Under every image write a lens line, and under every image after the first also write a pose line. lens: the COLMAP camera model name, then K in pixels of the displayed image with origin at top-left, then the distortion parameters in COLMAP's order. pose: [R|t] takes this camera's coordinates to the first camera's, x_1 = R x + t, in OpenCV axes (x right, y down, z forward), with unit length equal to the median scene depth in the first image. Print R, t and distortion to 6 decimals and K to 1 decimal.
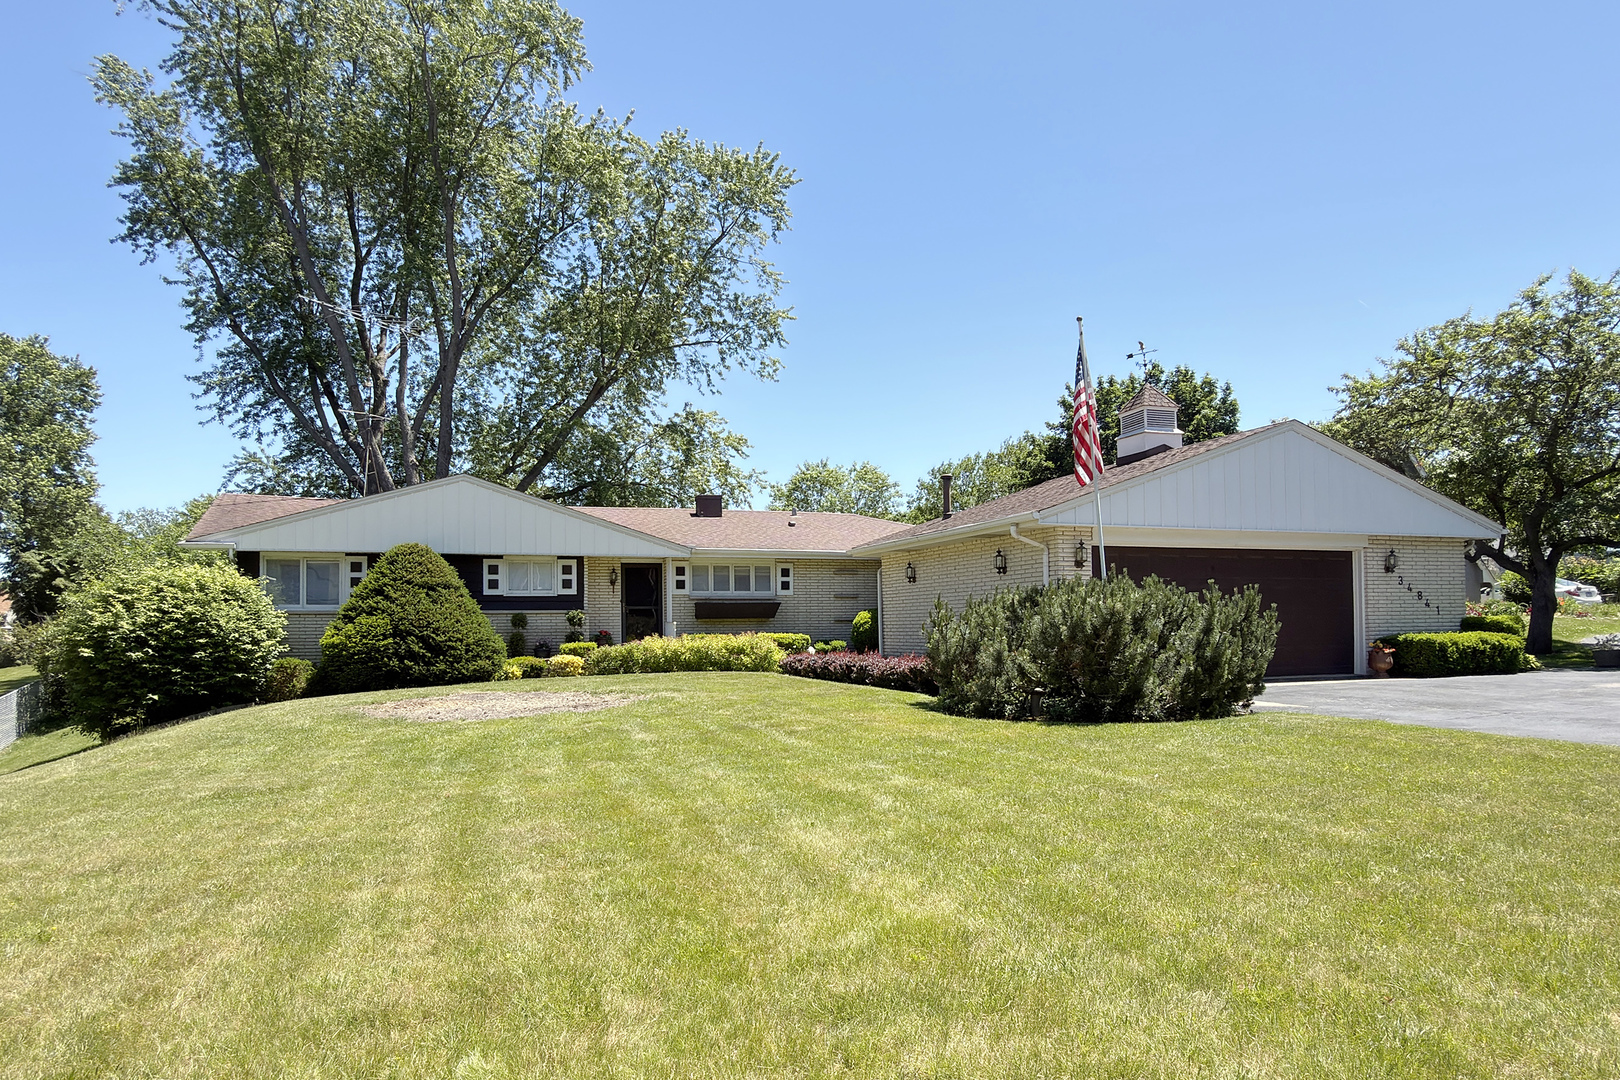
lens RADIAL K [[946.5, 0, 810.0], [0, 946.5, 540.0], [0, 0, 1]] dist [0.000819, 0.000192]
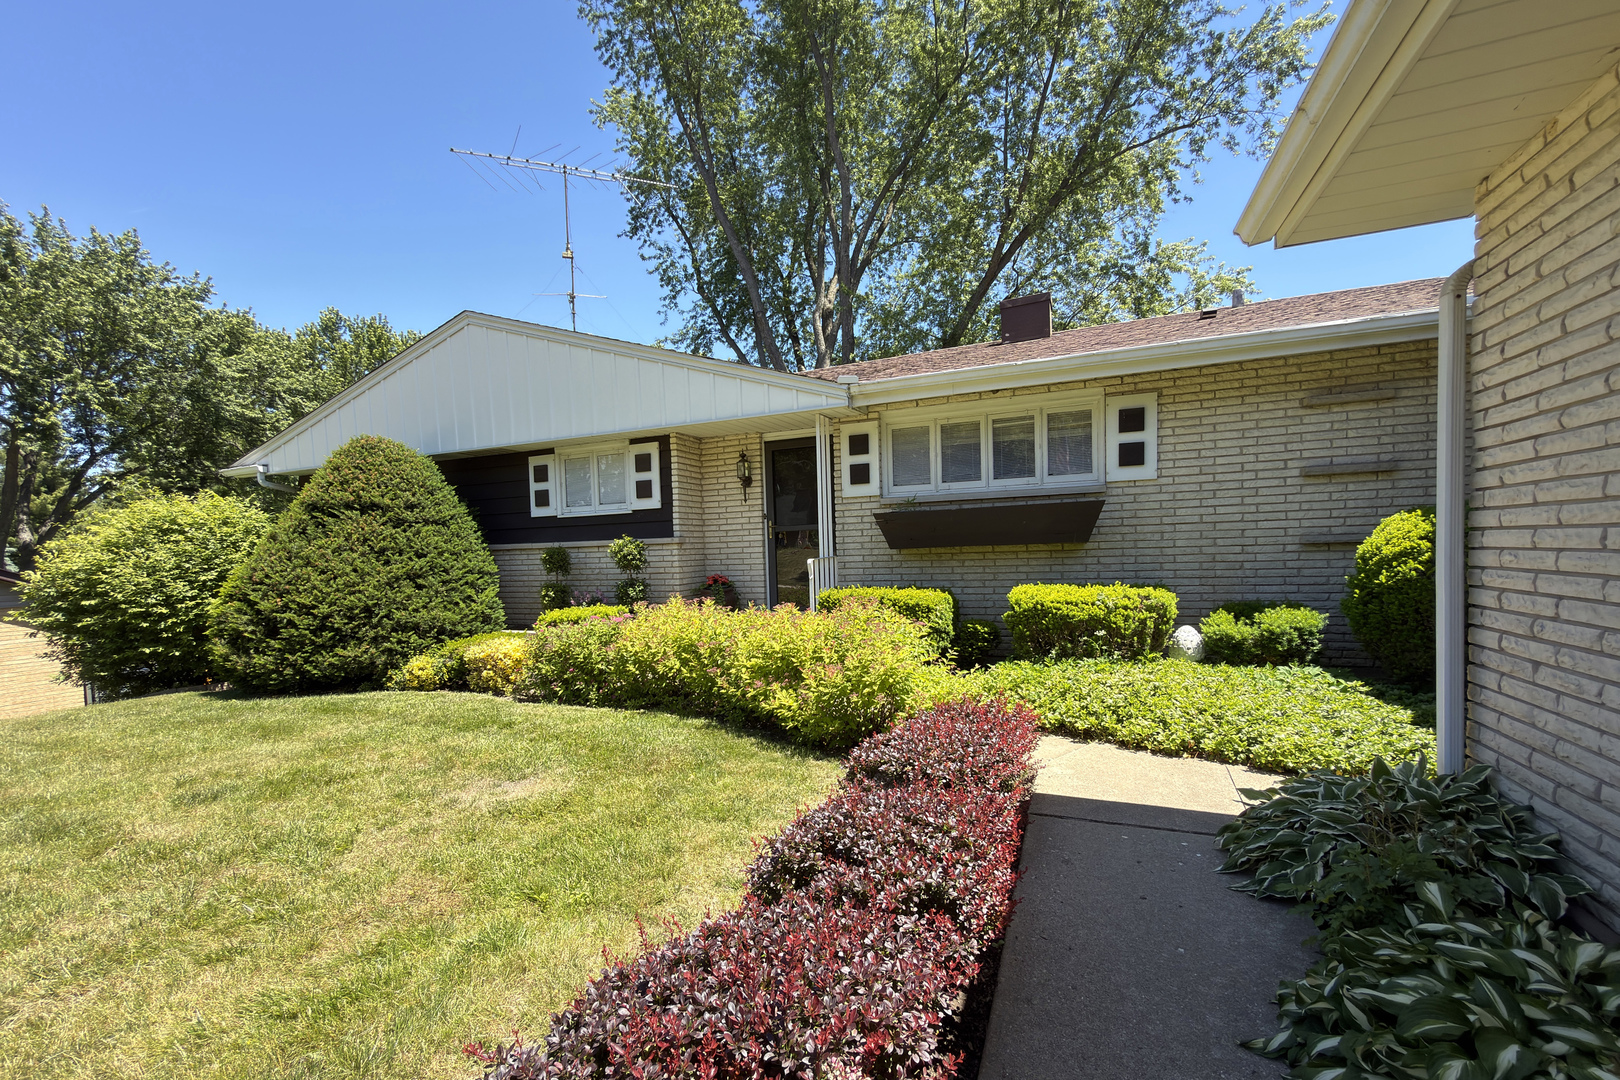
lens RADIAL K [[671.7, 0, 810.5], [0, 671.7, 573.2], [0, 0, 1]] dist [-0.000276, -0.000039]
pose [[0.728821, 0.011880, -0.684601, 0.069585], [0.086642, 0.990212, 0.109423, 0.059131], [0.679200, -0.139065, 0.720658, 0.776104]]
